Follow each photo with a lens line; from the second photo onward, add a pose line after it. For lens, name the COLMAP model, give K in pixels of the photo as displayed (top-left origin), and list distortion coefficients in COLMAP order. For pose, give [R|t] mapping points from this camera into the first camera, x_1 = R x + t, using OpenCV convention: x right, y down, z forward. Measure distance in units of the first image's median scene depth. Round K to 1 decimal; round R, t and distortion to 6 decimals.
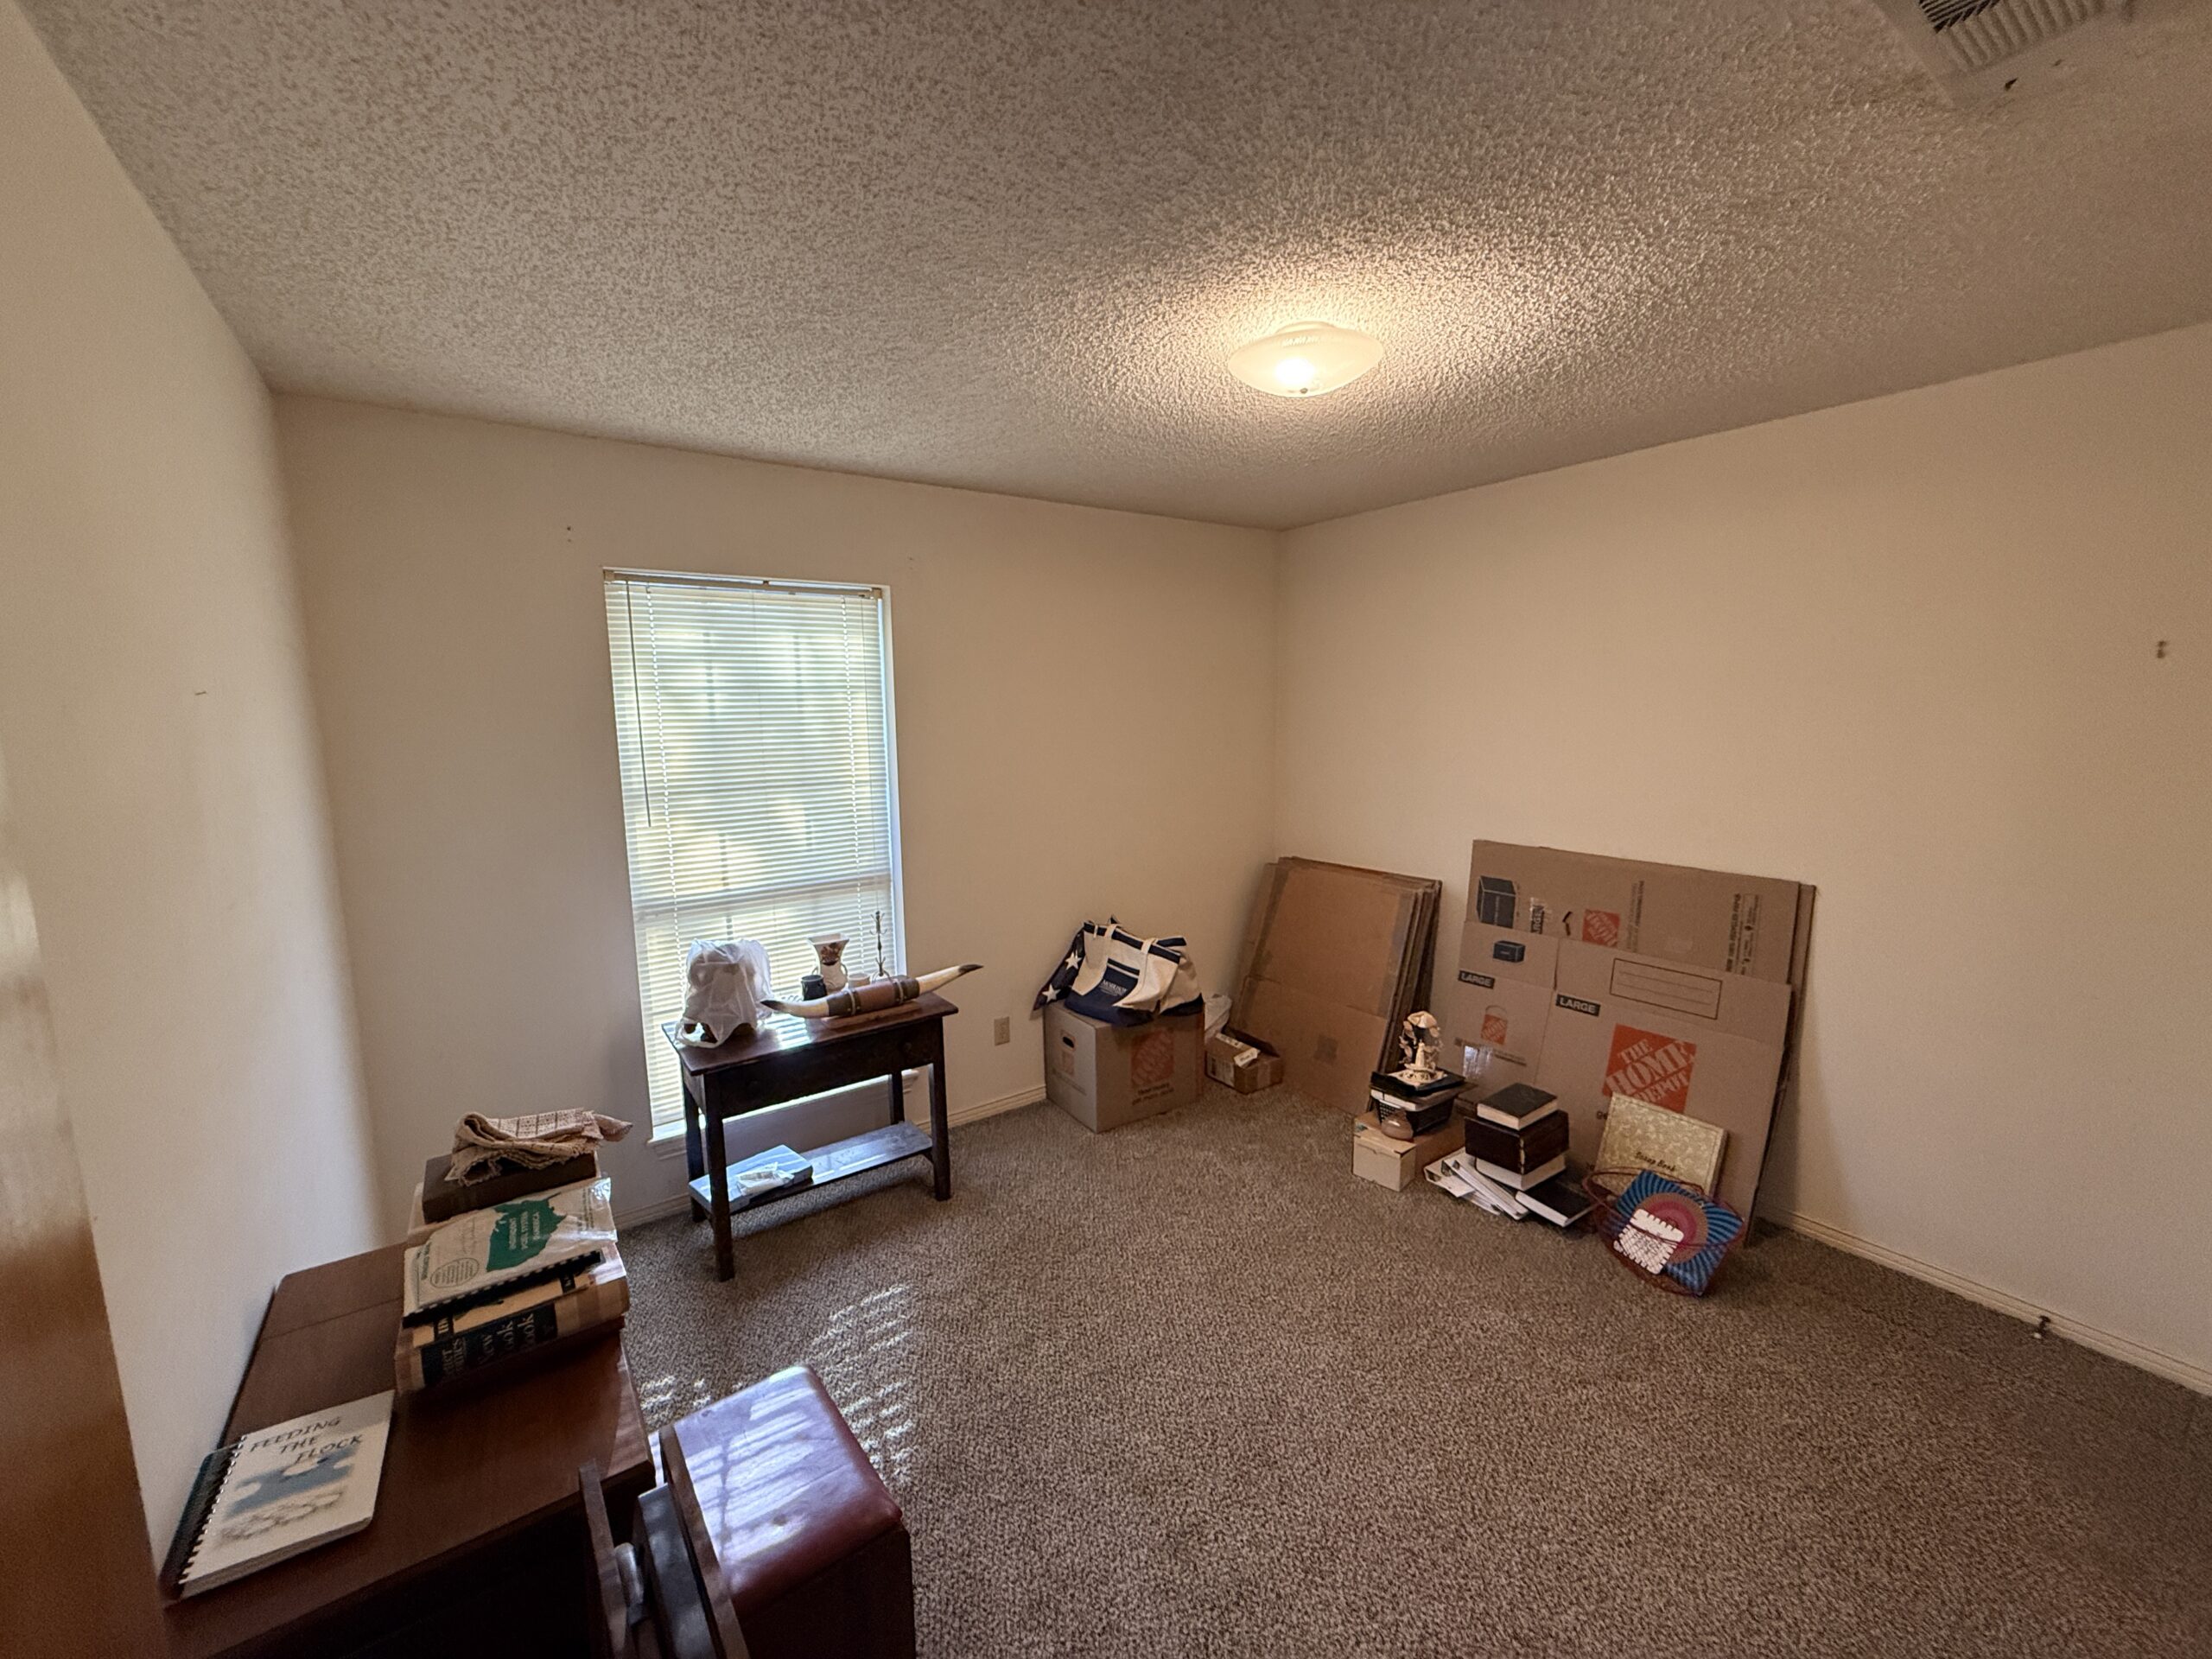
lens RADIAL K [[883.5, 0, 1110.1], [0, 883.5, 829.4], [0, 0, 1]] dist [0.002052, -0.000250]
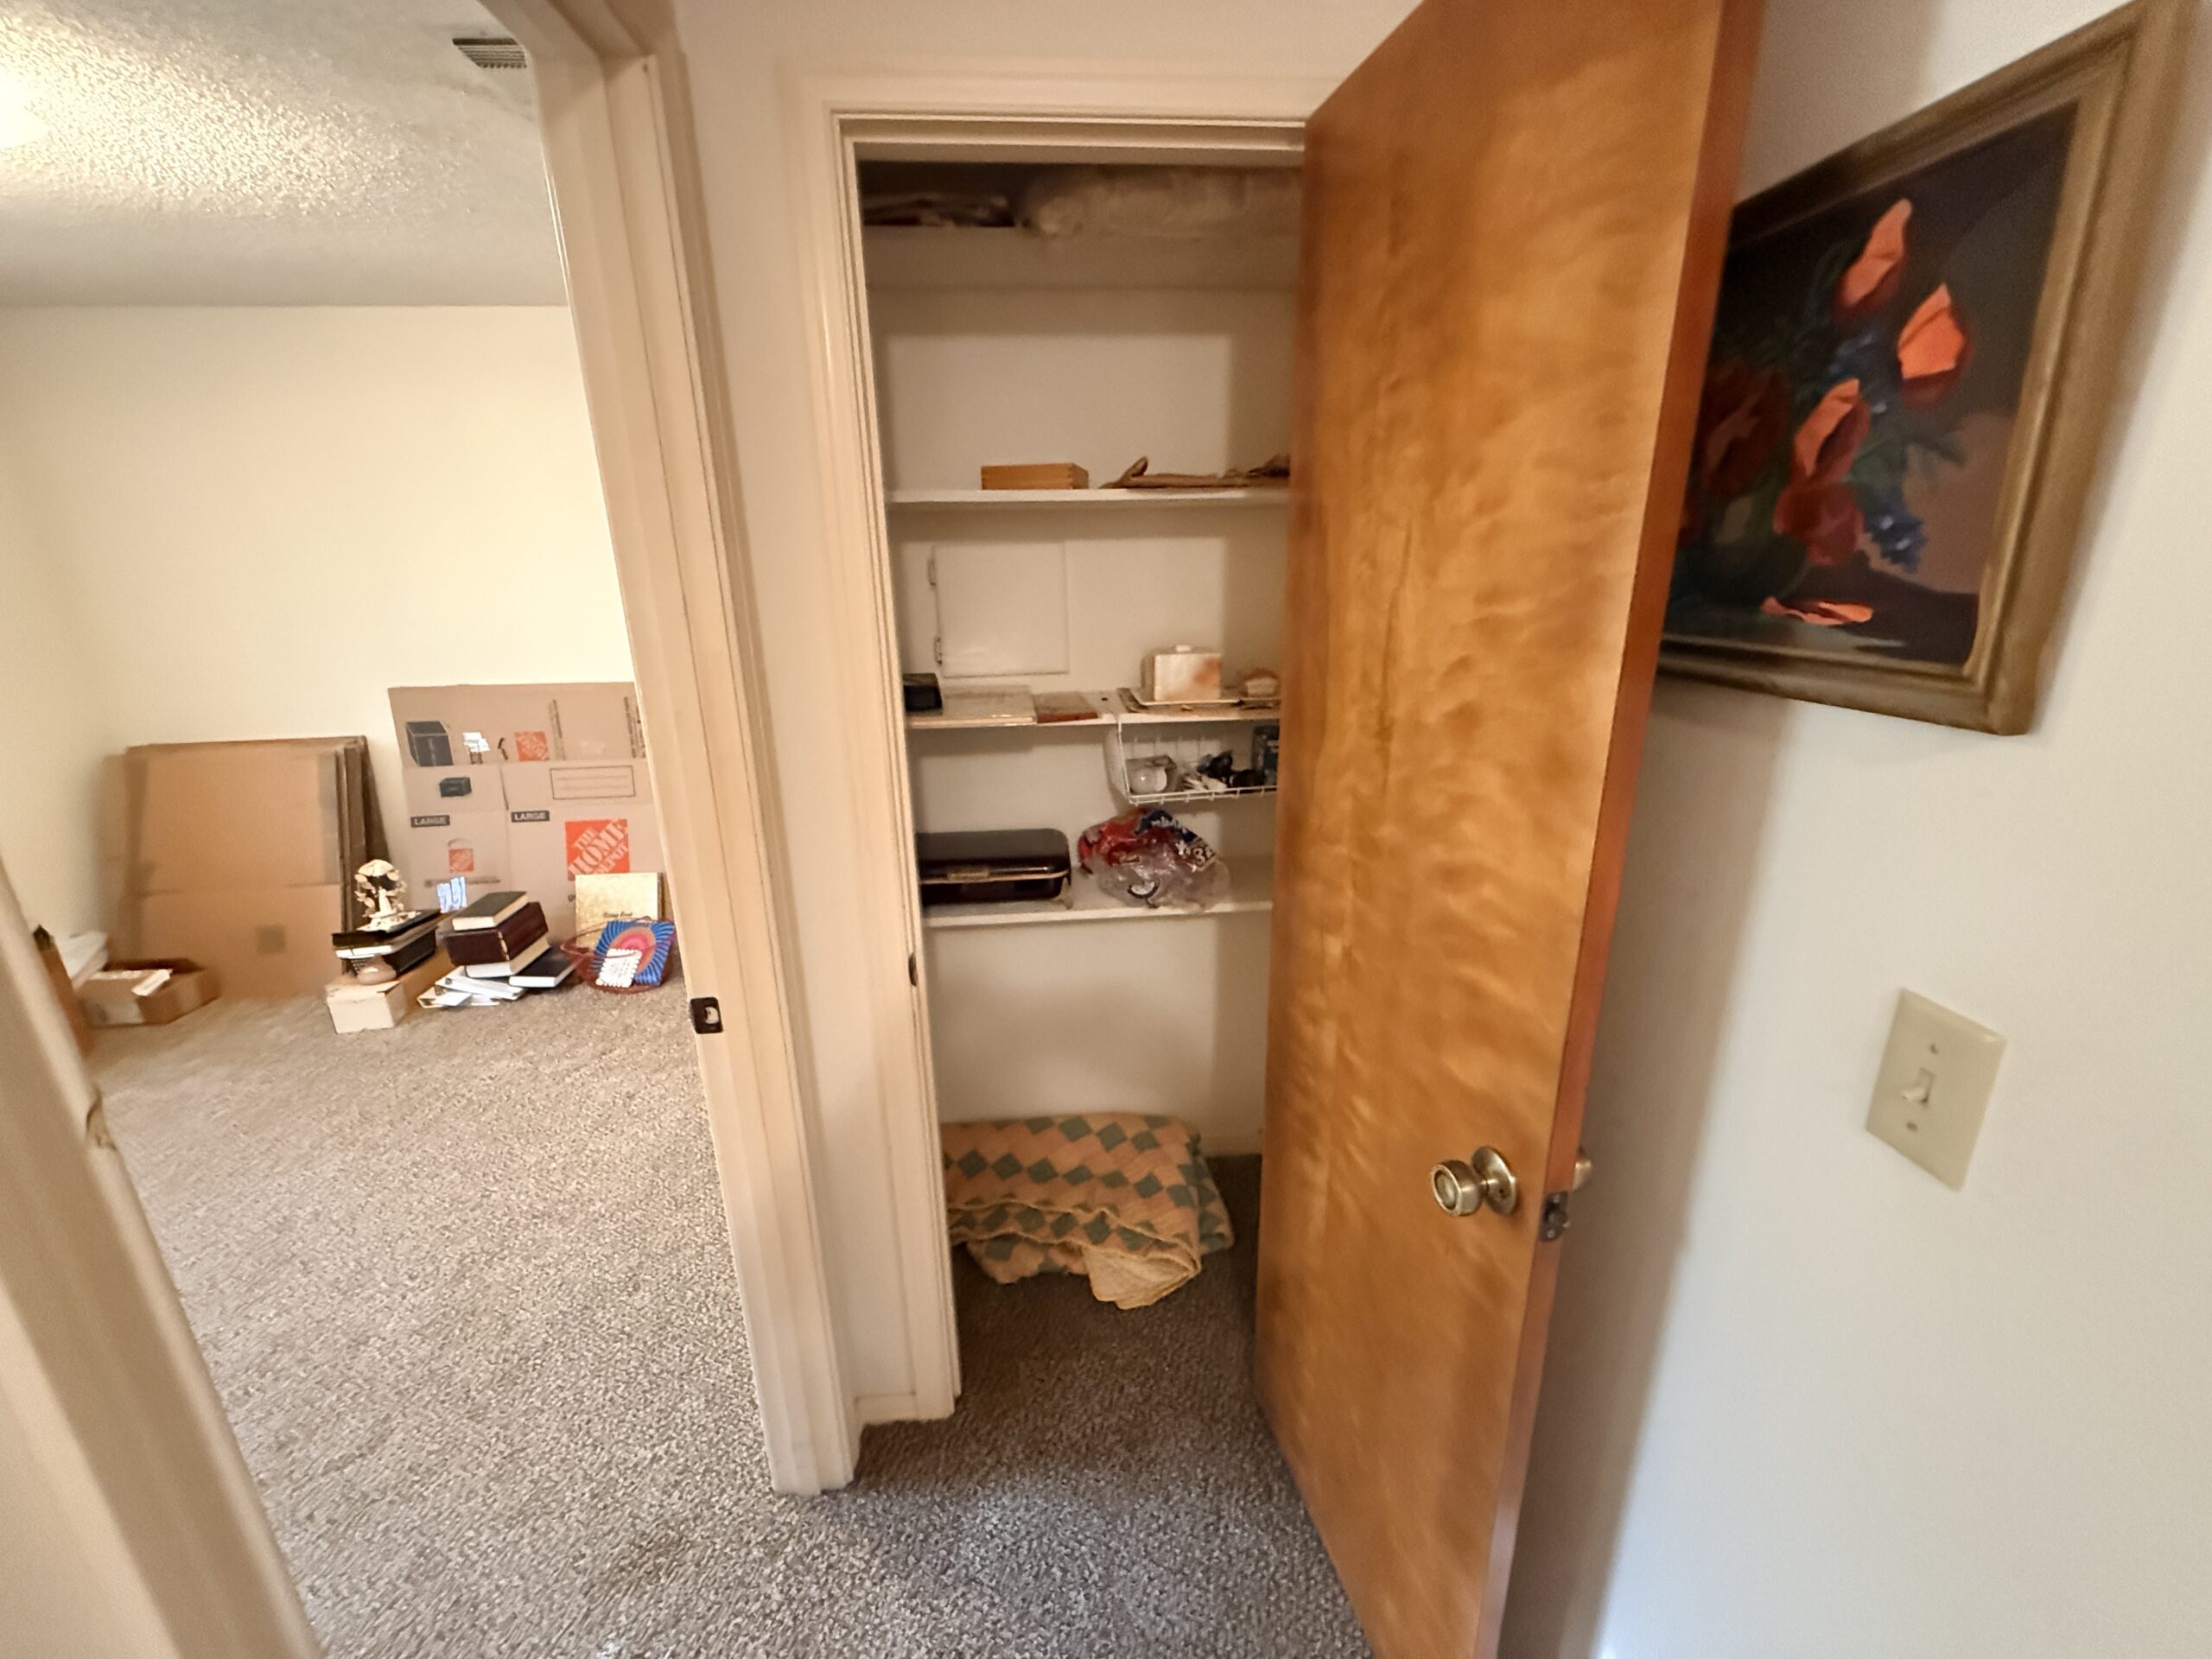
lens RADIAL K [[883.5, 0, 1106.4], [0, 883.5, 832.5], [0, 0, 1]] dist [0.002052, -0.000250]
pose [[0.518841, -0.247428, 0.818281, -0.034213], [0.131993, 0.968906, 0.209282, 0.076917], [-0.844619, -0.000576, 0.535367, -0.263277]]
